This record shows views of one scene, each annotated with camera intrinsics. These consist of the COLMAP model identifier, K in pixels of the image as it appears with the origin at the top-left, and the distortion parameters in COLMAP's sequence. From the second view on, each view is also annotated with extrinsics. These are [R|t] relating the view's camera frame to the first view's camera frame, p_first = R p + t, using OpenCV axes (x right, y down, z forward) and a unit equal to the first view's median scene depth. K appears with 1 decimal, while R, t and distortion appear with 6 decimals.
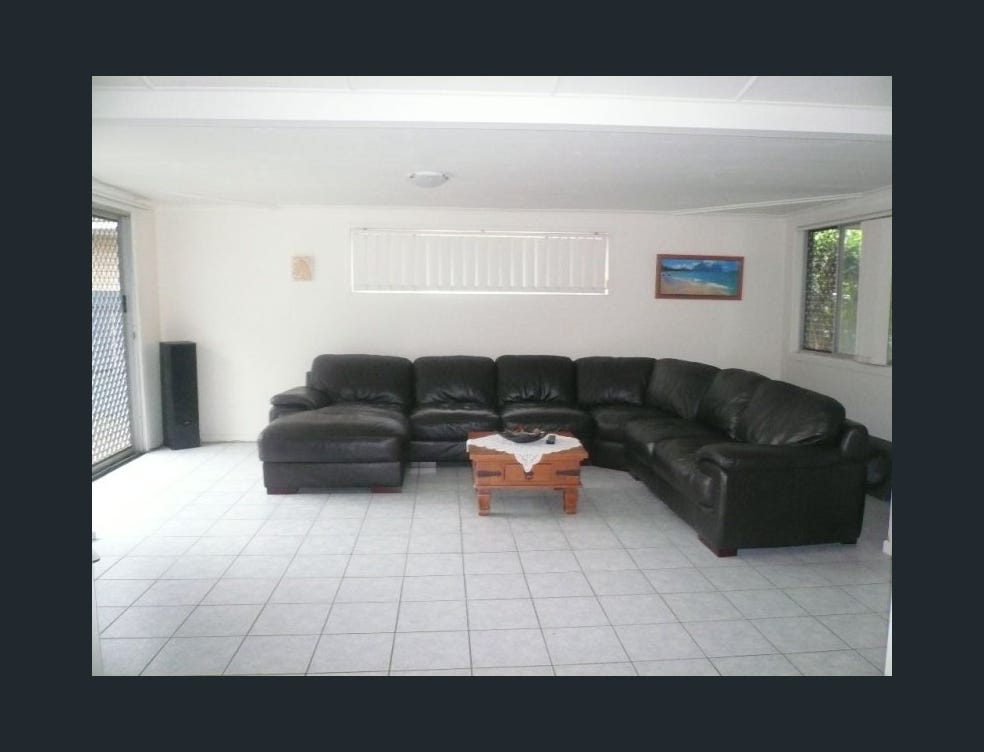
lens RADIAL K [[675.5, 0, 493.9], [0, 675.5, 376.4], [0, 0, 1]] dist [-0.031983, -0.000075]
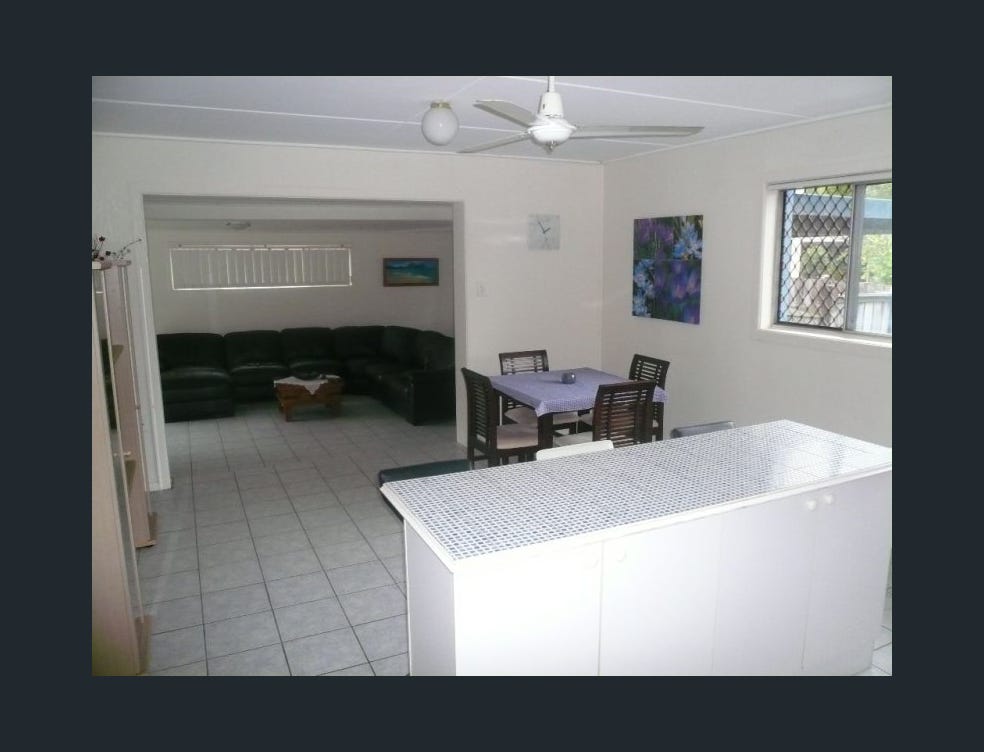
lens RADIAL K [[675.5, 0, 496.7], [0, 675.5, 376.8], [0, 0, 1]] dist [-0.031983, -0.000075]
pose [[0.933011, -0.070610, 0.352852, -0.092641], [0.049222, 0.996385, 0.069236, -0.005577], [-0.356465, -0.047230, 0.933114, -0.648853]]
